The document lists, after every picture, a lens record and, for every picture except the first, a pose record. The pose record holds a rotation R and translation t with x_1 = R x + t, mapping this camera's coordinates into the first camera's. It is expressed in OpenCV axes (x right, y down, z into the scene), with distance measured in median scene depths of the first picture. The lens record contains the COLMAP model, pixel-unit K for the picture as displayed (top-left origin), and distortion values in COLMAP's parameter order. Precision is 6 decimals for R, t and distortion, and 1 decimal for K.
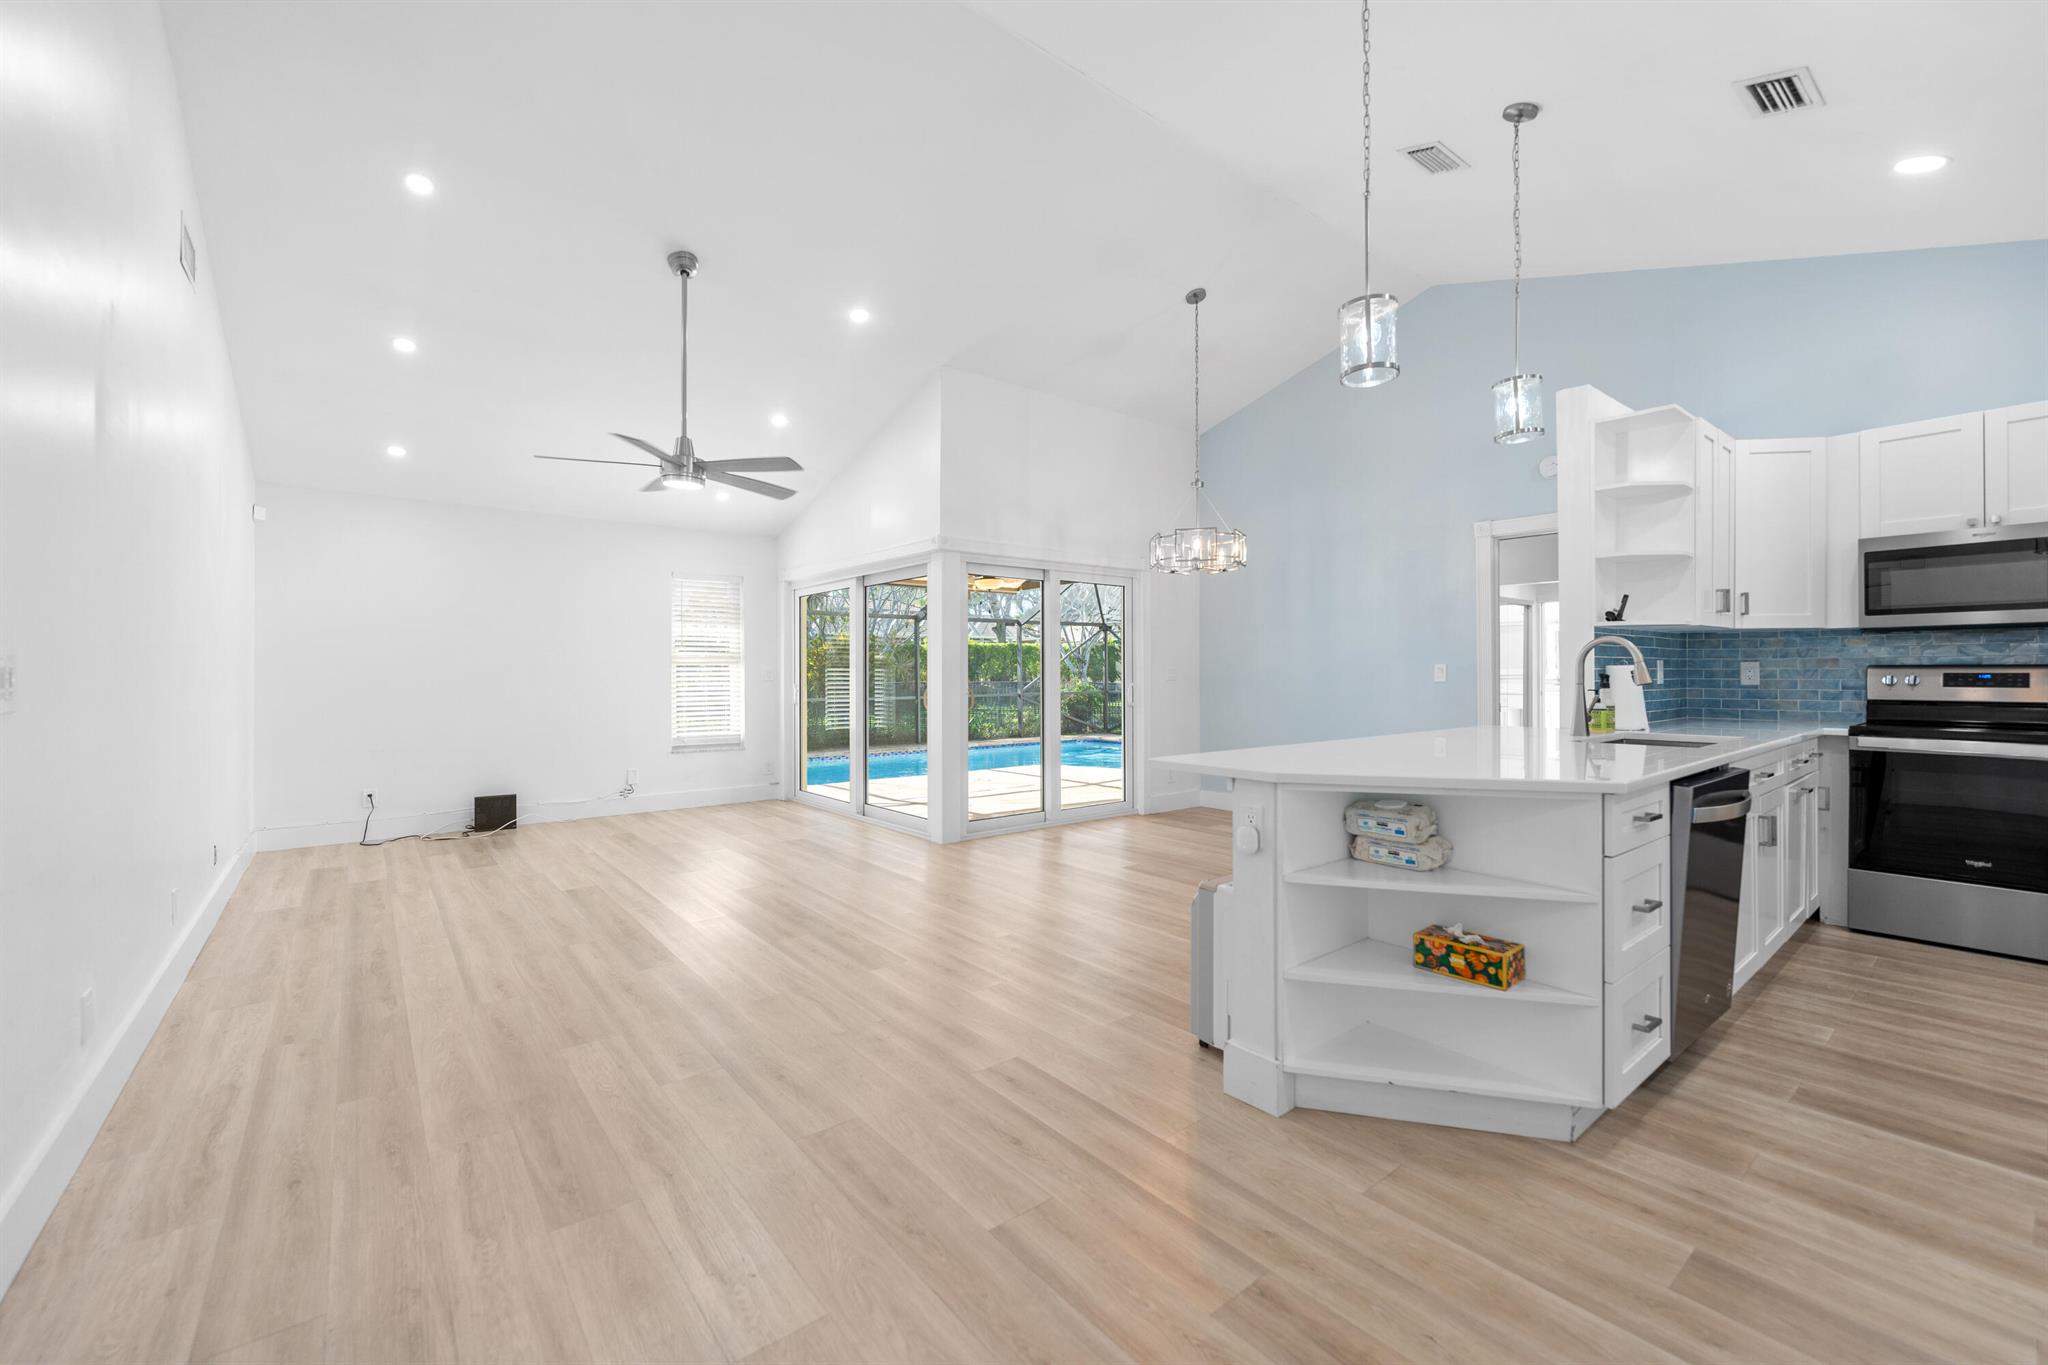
lens RADIAL K [[832.5, 0, 1016.1], [0, 832.5, 672.1], [0, 0, 1]] dist [-0.001030, -0.000299]
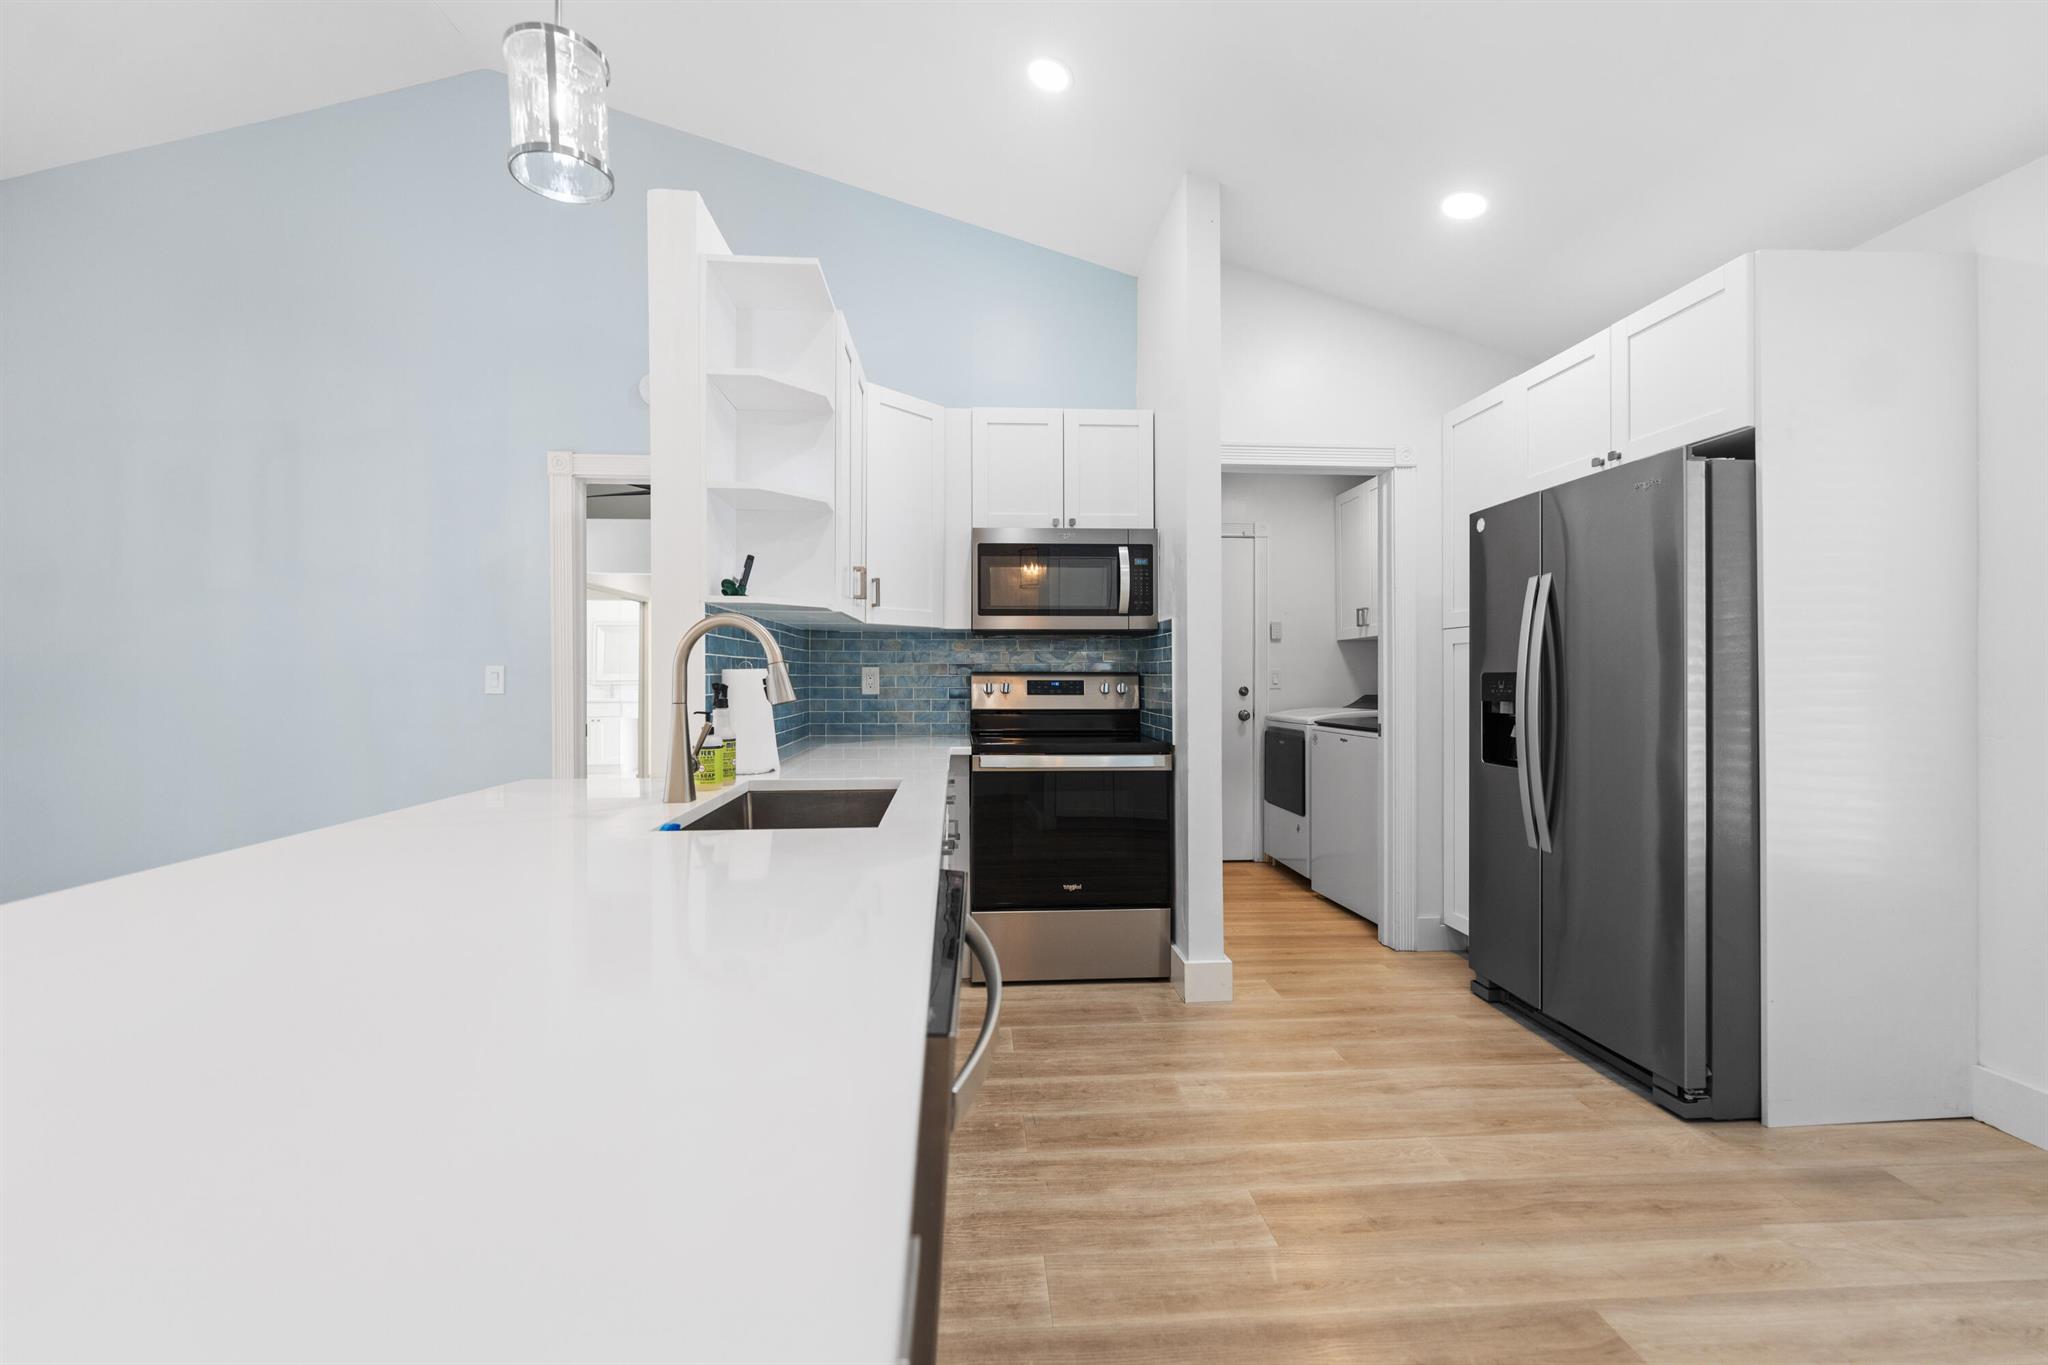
lens RADIAL K [[827.5, 0, 1024.0], [0, 827.5, 682.5], [0, 0, 1]] dist [-0.000346, -0.000024]
pose [[0.566731, -0.003597, 0.823895, 0.336145], [-0.001870, 0.999982, 0.005652, -0.002005], [-0.823901, -0.004744, 0.566714, 0.476153]]
